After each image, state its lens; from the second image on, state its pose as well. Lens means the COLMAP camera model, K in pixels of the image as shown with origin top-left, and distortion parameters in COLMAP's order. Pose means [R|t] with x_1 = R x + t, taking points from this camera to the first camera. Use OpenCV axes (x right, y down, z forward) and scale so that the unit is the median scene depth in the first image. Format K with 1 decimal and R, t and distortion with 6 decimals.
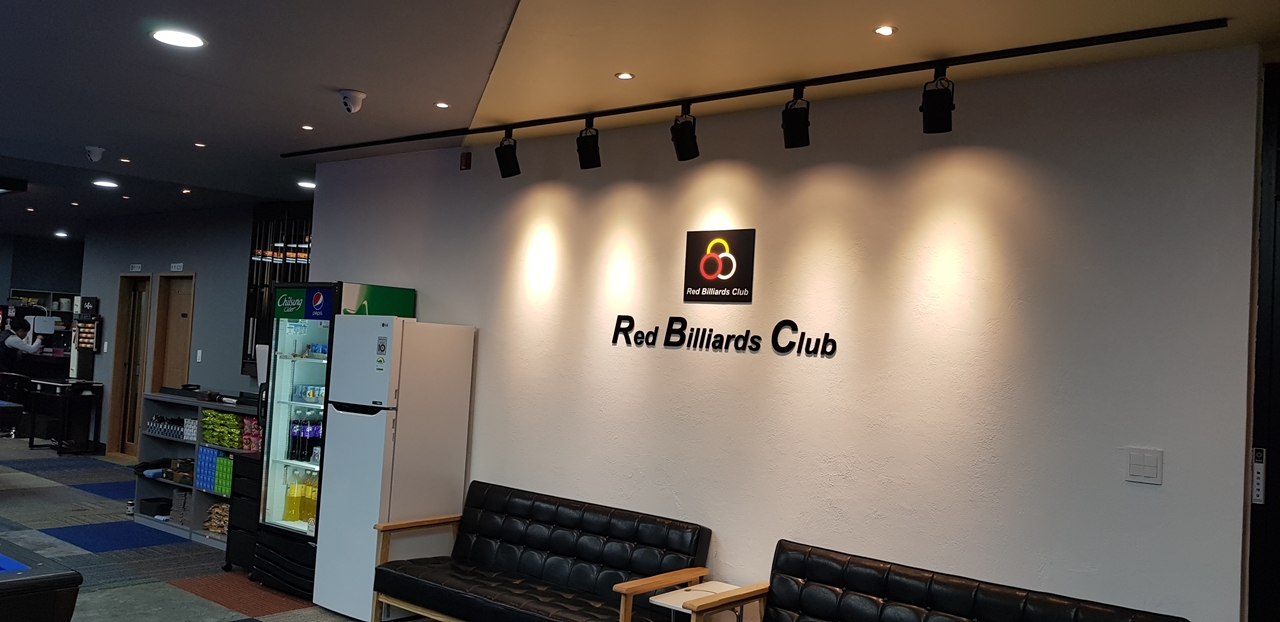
lens RADIAL K [[985.2, 0, 640.0], [0, 985.2, 311.0], [0, 0, 1]] dist [0.091055, -0.168200]
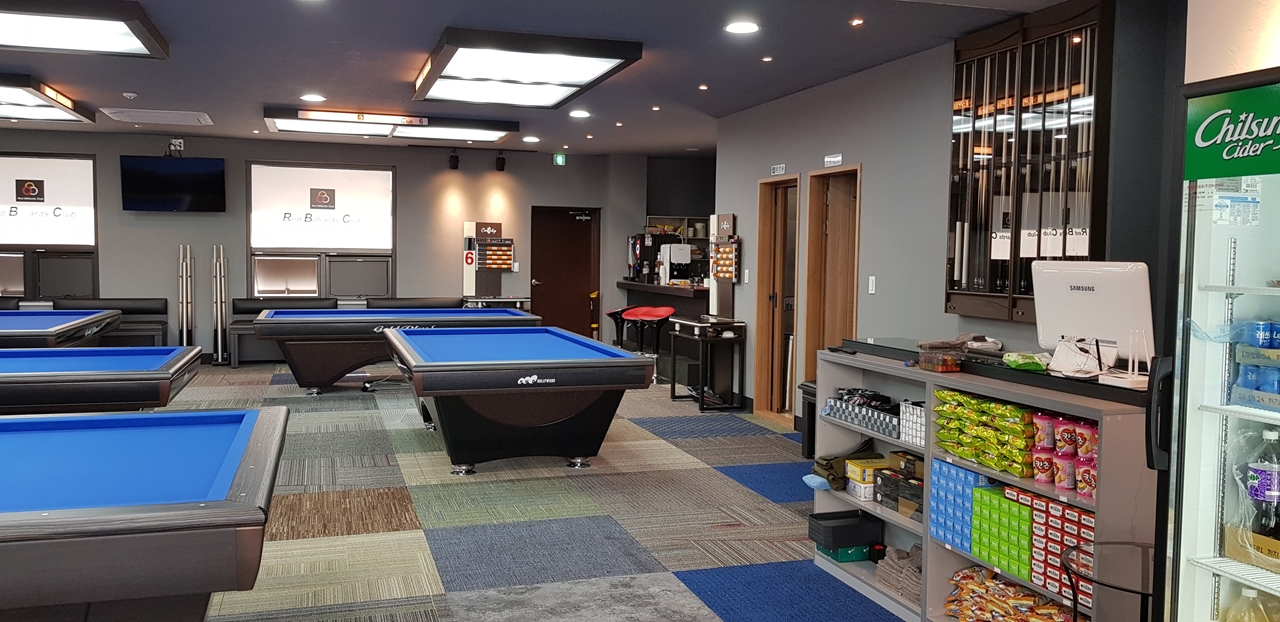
lens RADIAL K [[985.2, 0, 640.0], [0, 985.2, 311.0], [0, 0, 1]] dist [0.091055, -0.168200]
pose [[0.831796, -0.011616, -0.554960, -0.278170], [0.054895, 0.996601, 0.061419, 0.017902], [0.552361, -0.081552, 0.829606, 0.486659]]
